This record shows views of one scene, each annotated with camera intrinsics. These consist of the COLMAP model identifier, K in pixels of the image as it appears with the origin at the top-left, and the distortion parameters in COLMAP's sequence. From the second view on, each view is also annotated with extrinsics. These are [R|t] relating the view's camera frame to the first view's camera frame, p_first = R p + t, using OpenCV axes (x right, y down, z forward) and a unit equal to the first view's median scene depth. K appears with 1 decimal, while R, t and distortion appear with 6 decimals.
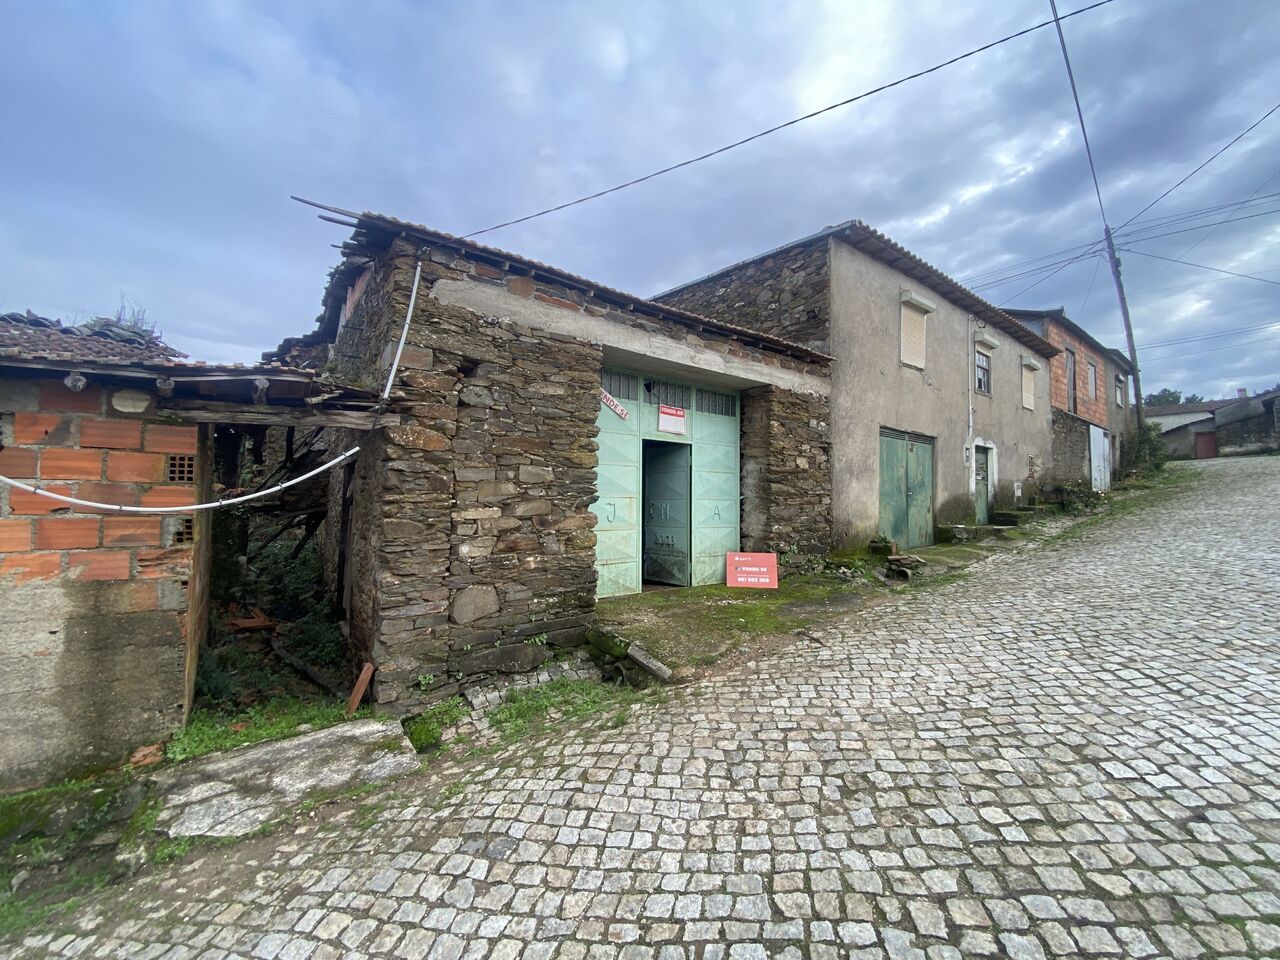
lens RADIAL K [[507.4, 0, 633.3], [0, 507.4, 480.7], [0, 0, 1]] dist [0.036196, -0.036985]
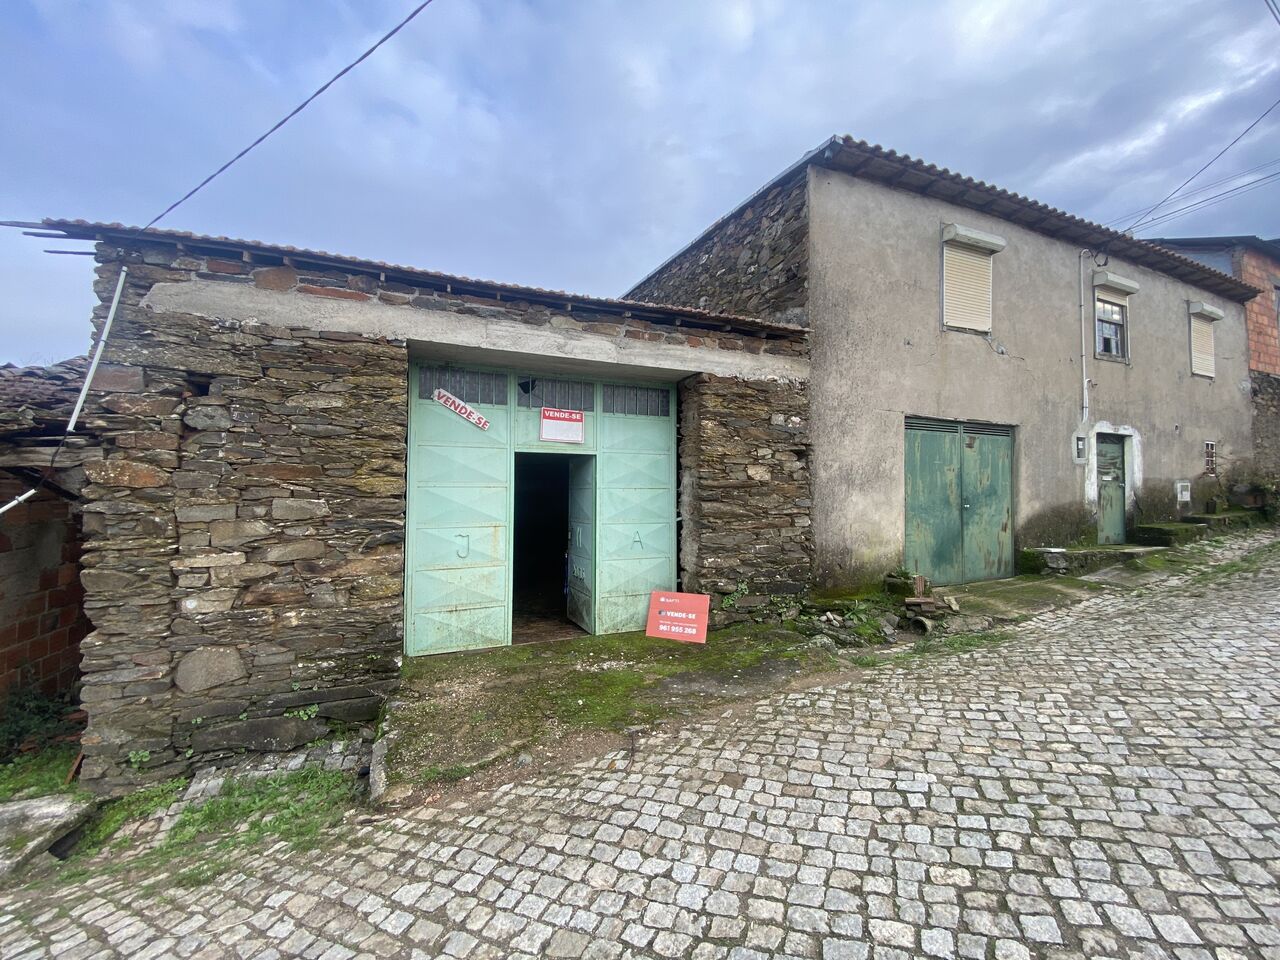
lens RADIAL K [[511.2, 0, 637.6], [0, 511.2, 478.9], [0, 0, 1]] dist [0.023358, -0.023196]
pose [[0.966608, -0.016872, -0.255704, 0.528173], [0.019874, 0.999761, 0.009160, -0.055804], [0.255489, -0.013936, 0.966712, 0.339068]]
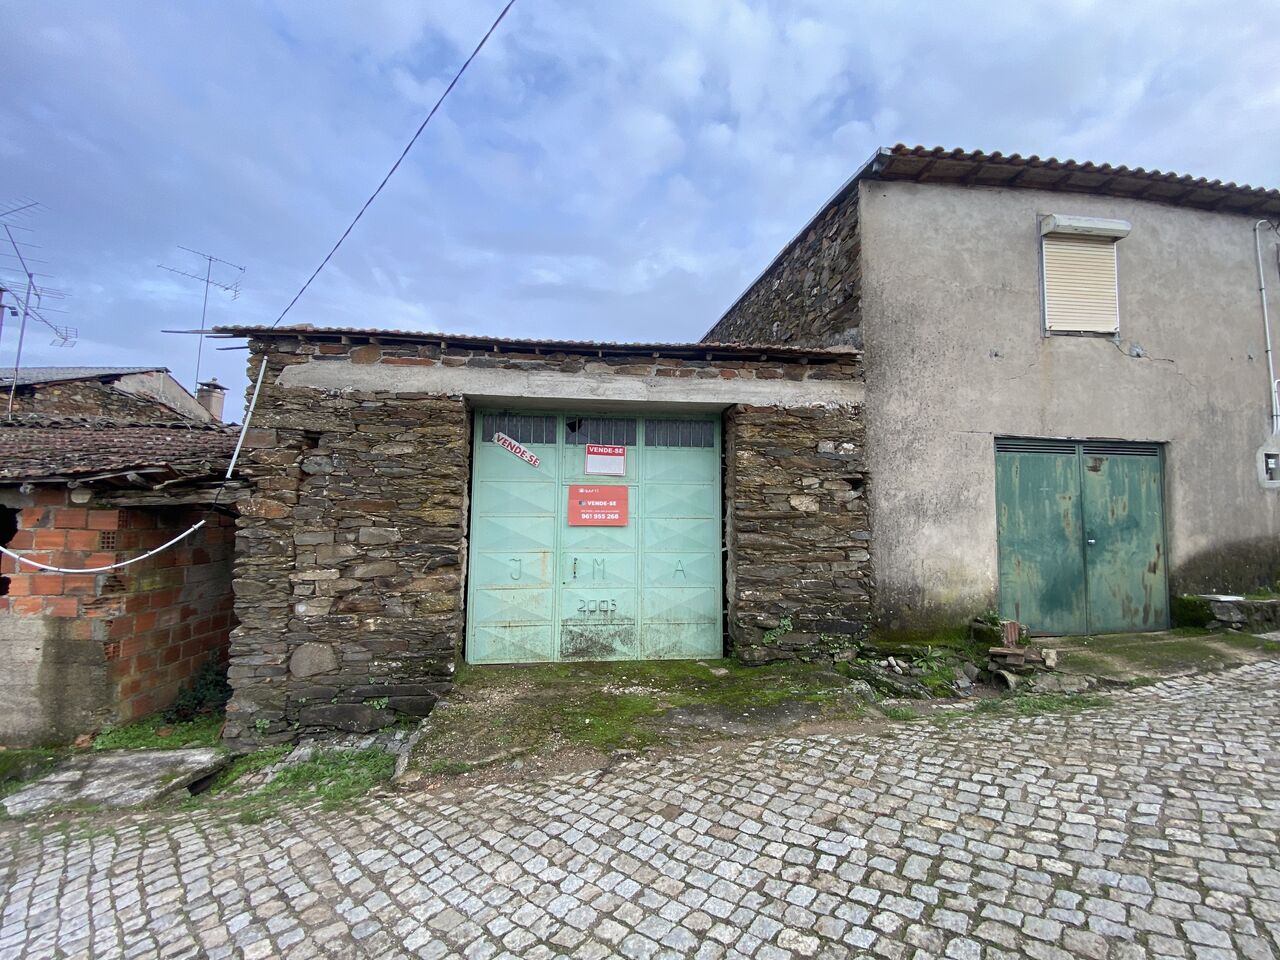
lens RADIAL K [[512.8, 0, 640.0], [0, 512.8, 480.0], [0, 0, 1]] dist [0.016425, -0.019462]
pose [[0.852587, -0.041788, -0.520911, 0.770694], [0.024478, 0.998897, -0.040069, -0.067813], [0.522011, 0.021411, 0.852670, 0.390201]]
